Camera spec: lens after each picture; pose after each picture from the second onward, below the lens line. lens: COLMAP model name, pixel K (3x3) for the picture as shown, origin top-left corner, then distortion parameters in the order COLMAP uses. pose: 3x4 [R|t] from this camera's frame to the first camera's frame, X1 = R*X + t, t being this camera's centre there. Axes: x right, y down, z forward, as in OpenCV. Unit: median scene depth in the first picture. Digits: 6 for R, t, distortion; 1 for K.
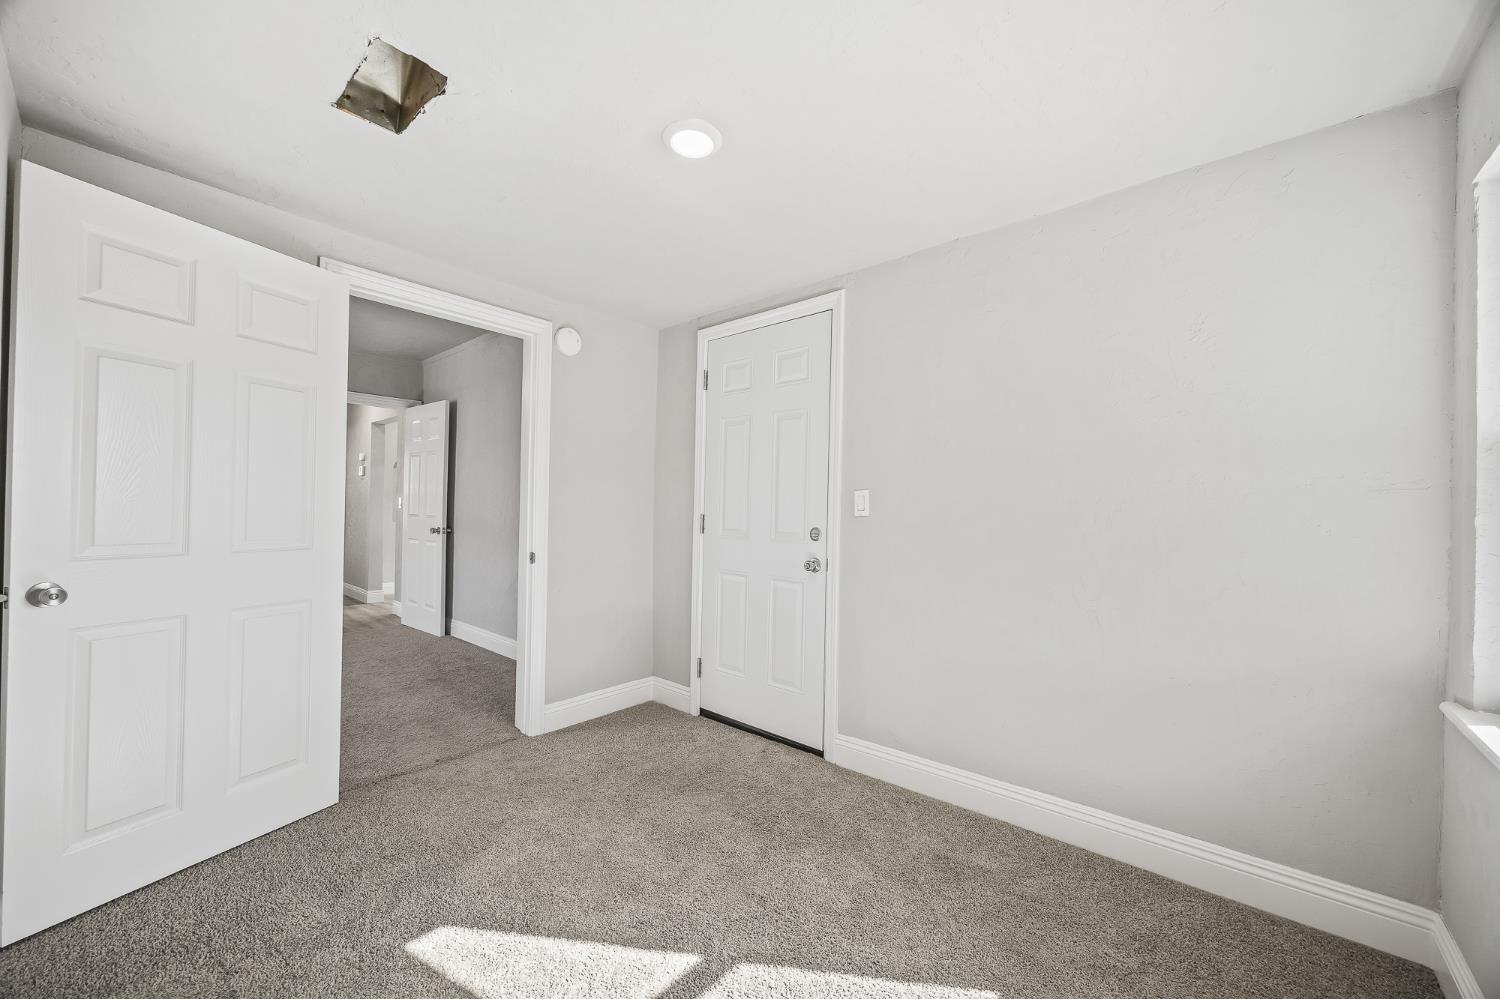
lens RADIAL K [[573.2, 0, 753.7], [0, 573.2, 505.3], [0, 0, 1]] dist [-0.001784, -0.000252]
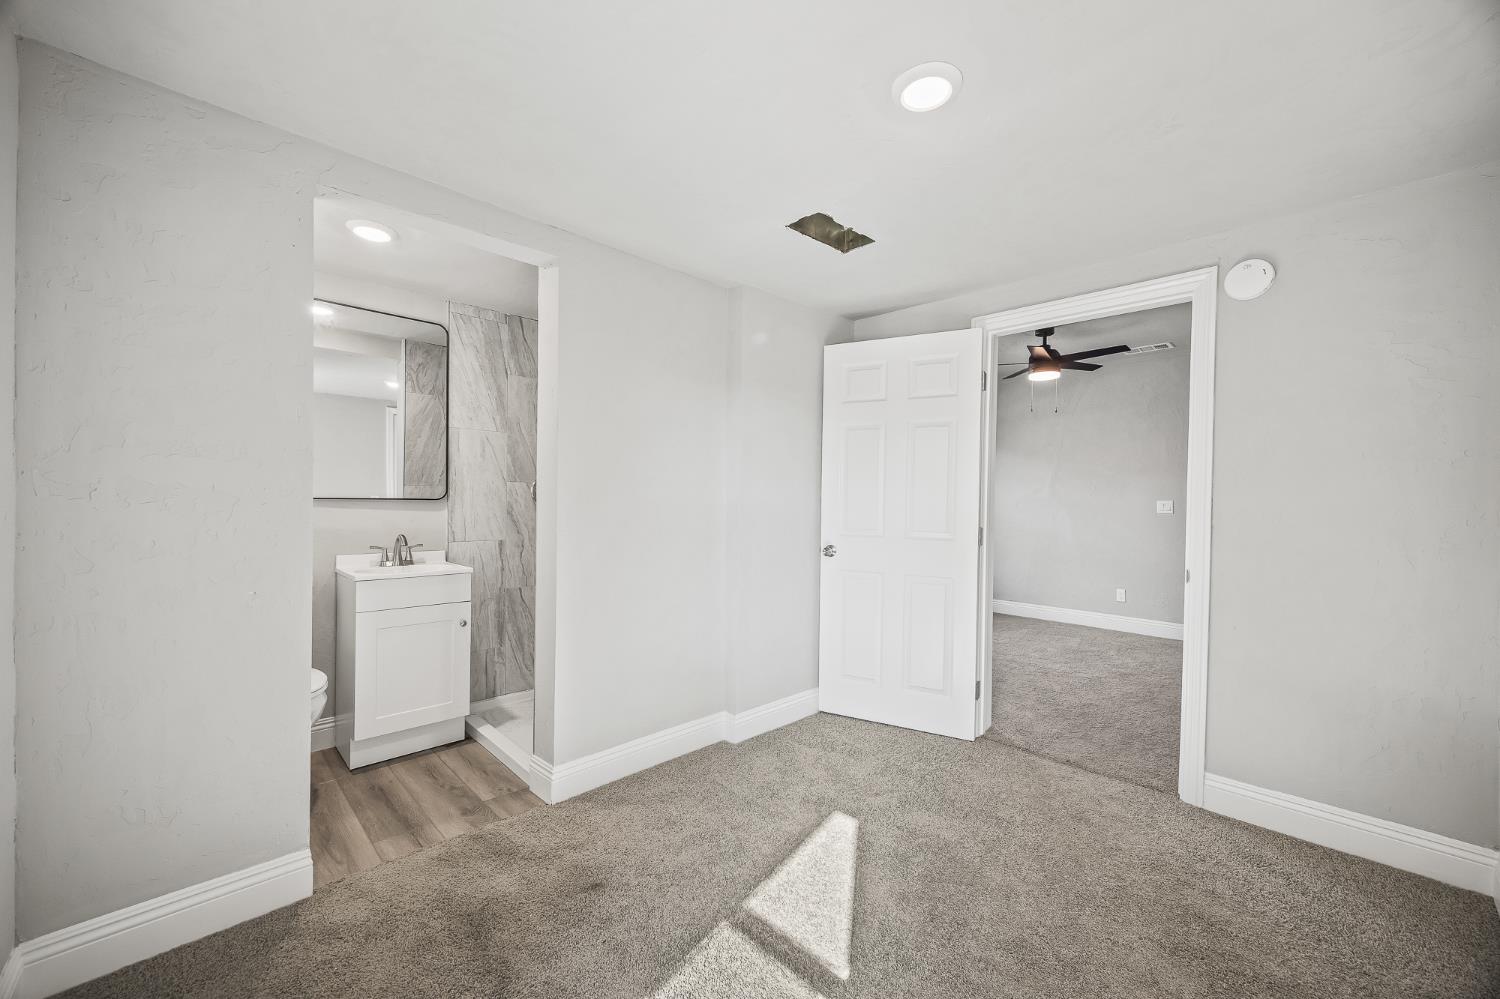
lens RADIAL K [[573.2, 0, 753.7], [0, 573.2, 505.3], [0, 0, 1]] dist [-0.001784, -0.000252]
pose [[-0.079131, -0.002660, -0.996861, 0.590191], [-0.005828, 0.999981, -0.002205, -0.001447], [0.996847, 0.005635, -0.079145, 0.612893]]
